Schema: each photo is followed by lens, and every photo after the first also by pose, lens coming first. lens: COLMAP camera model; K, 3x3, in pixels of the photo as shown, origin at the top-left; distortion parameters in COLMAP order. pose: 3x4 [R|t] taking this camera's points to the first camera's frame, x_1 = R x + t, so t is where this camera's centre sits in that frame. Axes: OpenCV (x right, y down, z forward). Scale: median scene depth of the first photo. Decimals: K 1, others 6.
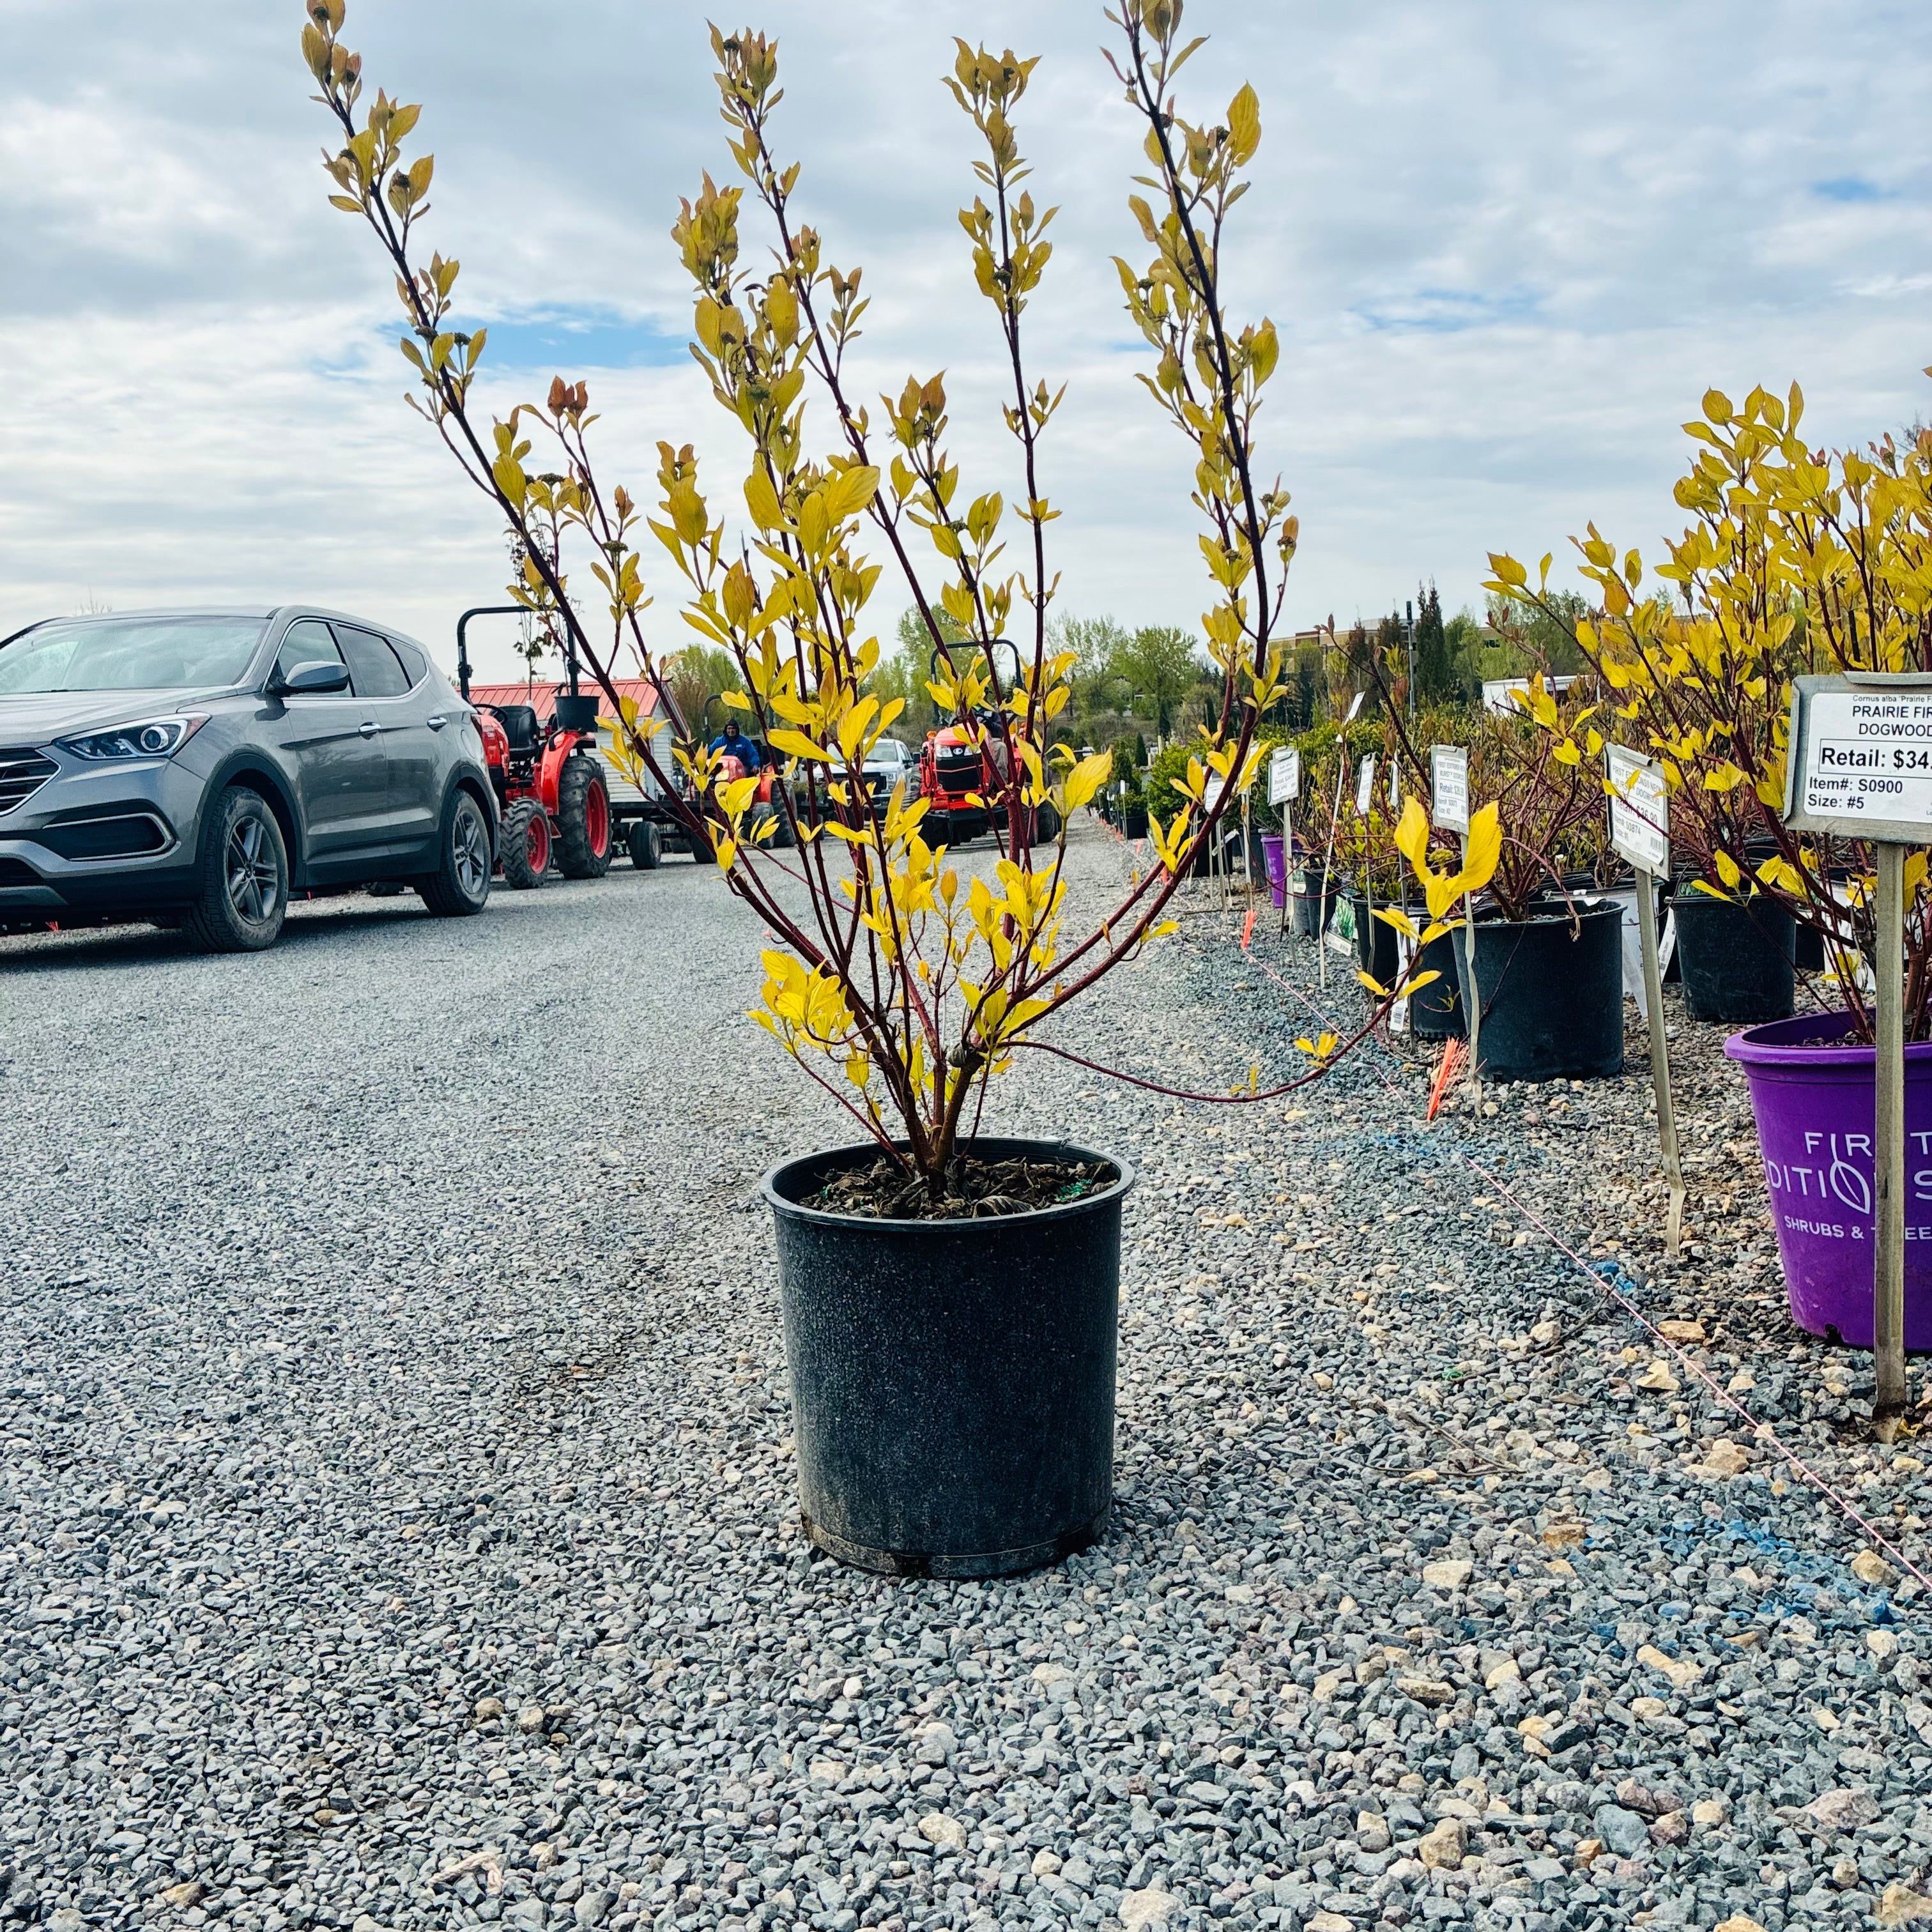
lens RADIAL K [[2010.1, 0, 966.0], [0, 2010.1, 966.0], [0, 0, 1]] dist [0.009188, 0.016202]
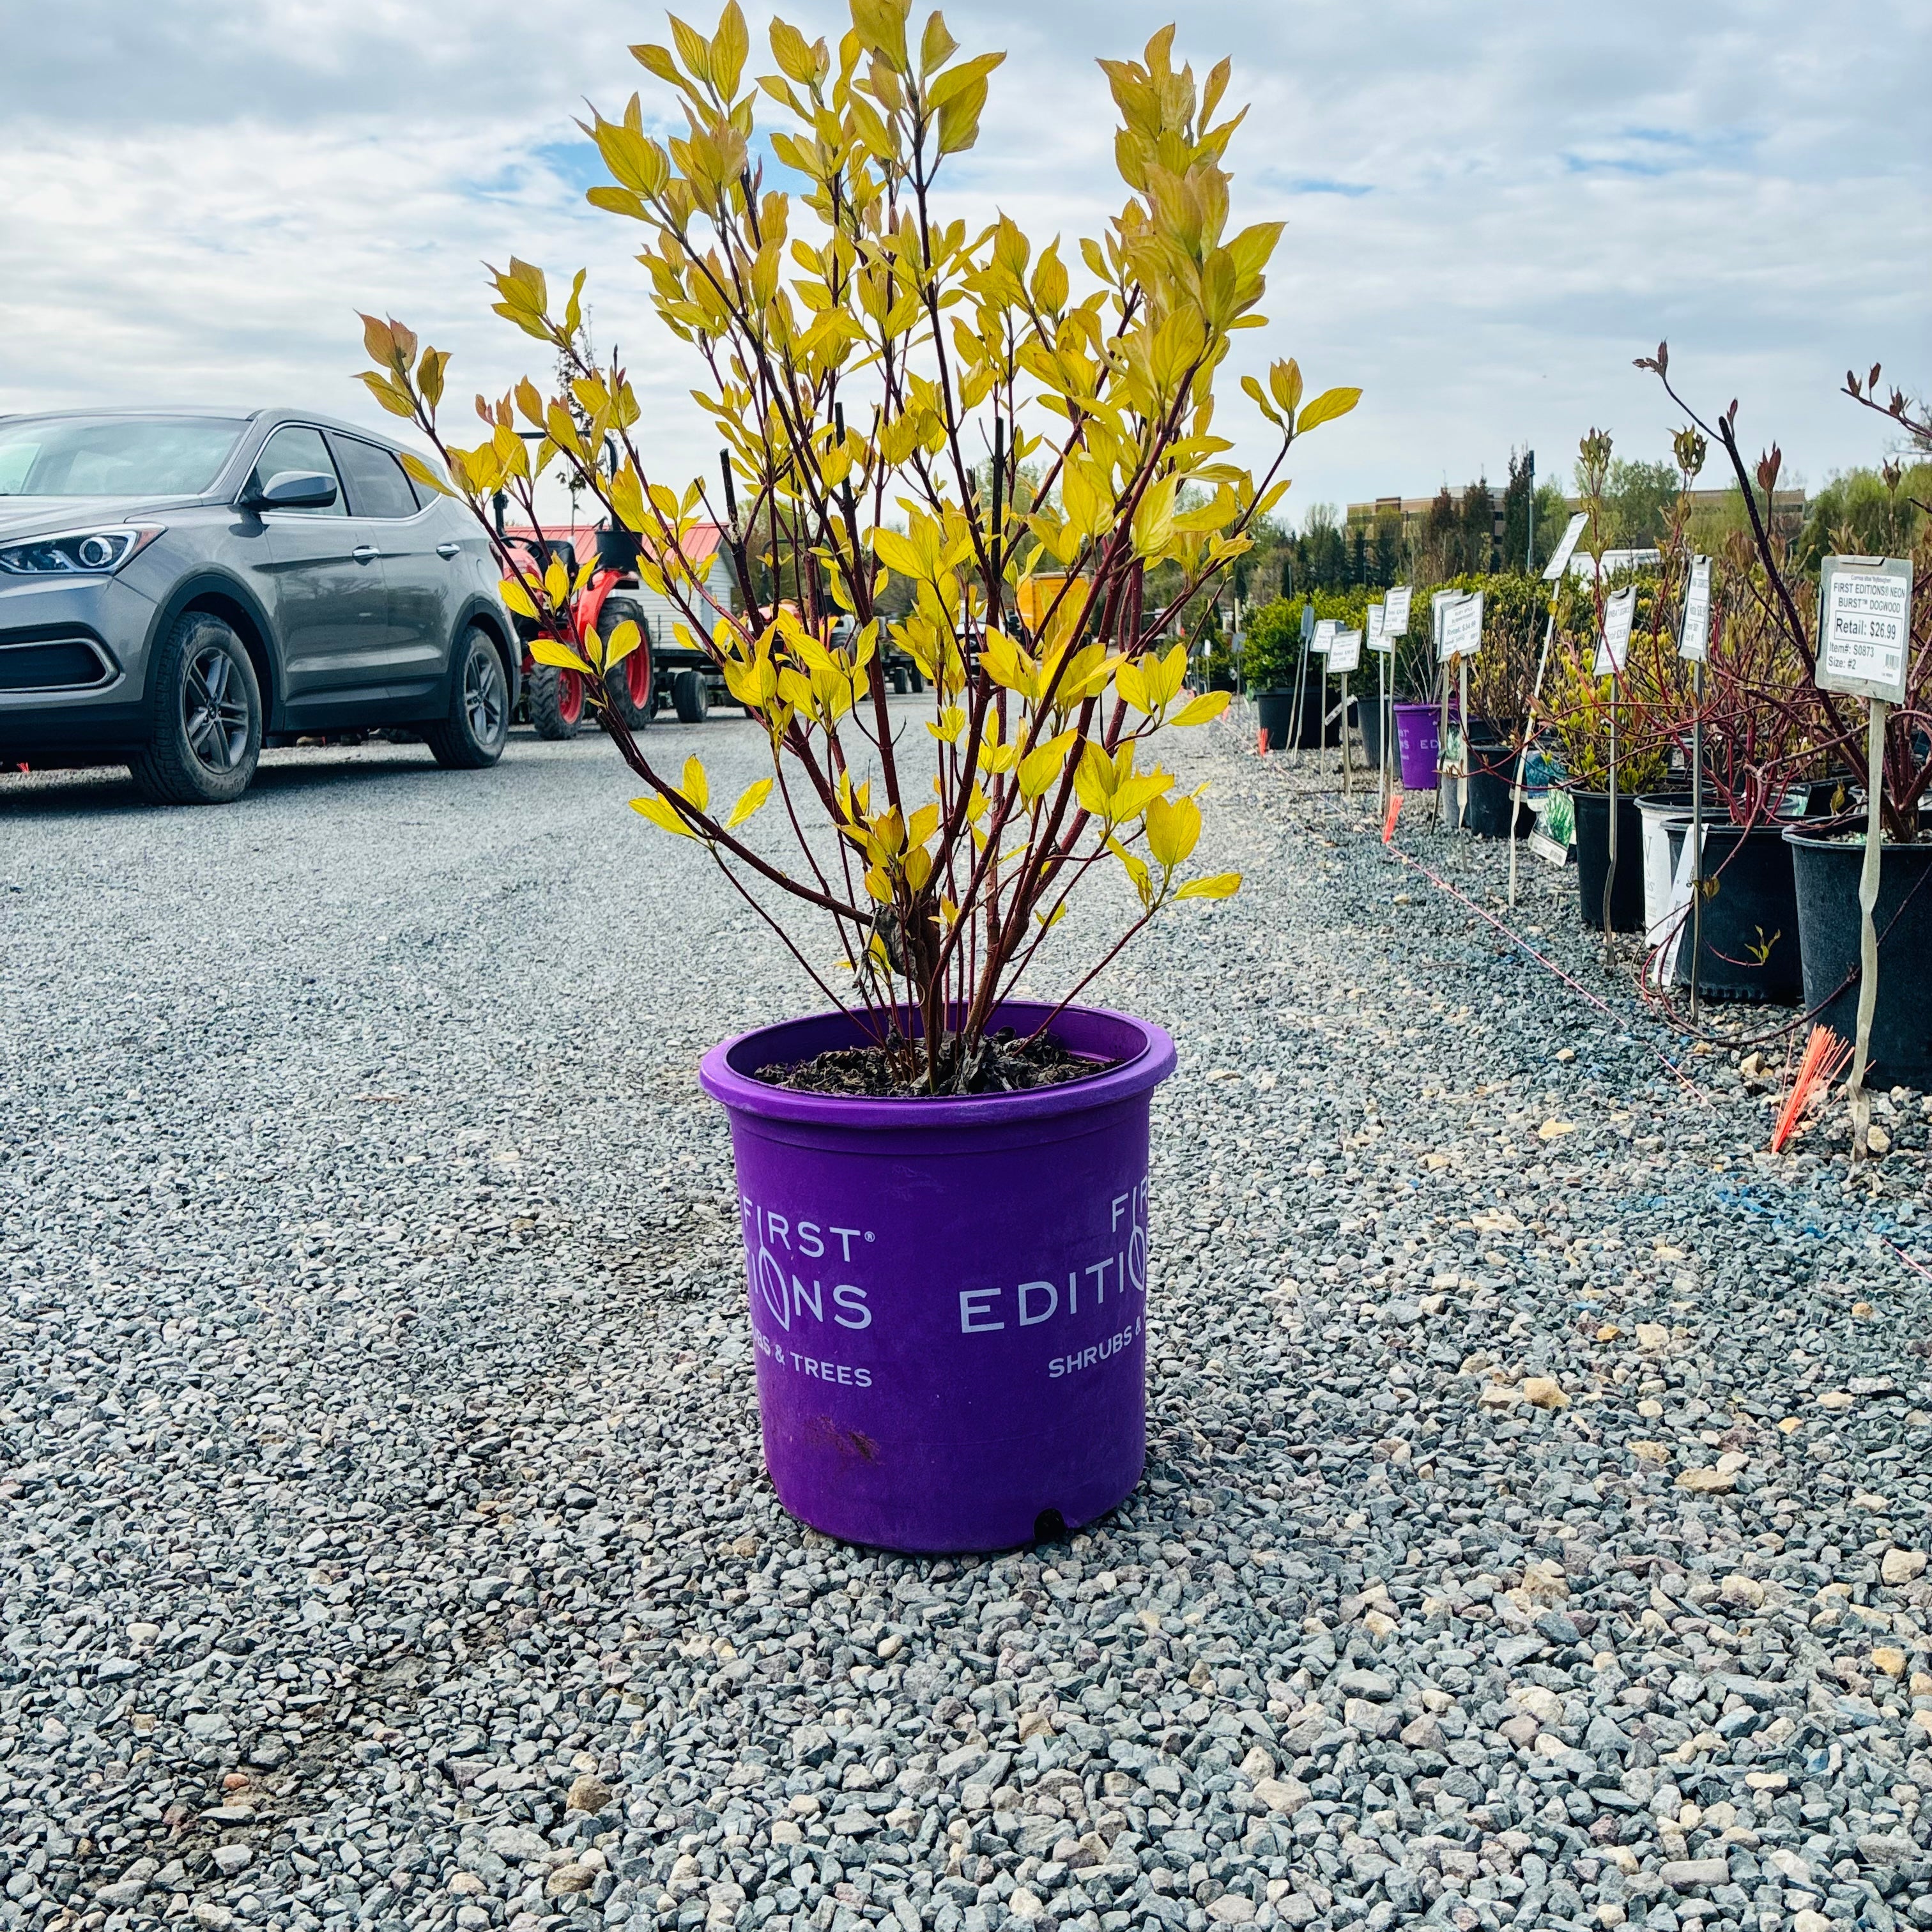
lens RADIAL K [[2010.1, 0, 966.0], [0, 2010.1, 966.0], [0, 0, 1]] dist [0.009188, 0.016202]
pose [[0.999065, 0.032619, -0.028376, -0.003786], [-0.030616, 0.997190, 0.068368, -0.006794], [0.030526, -0.067436, 0.997257, 0.135337]]
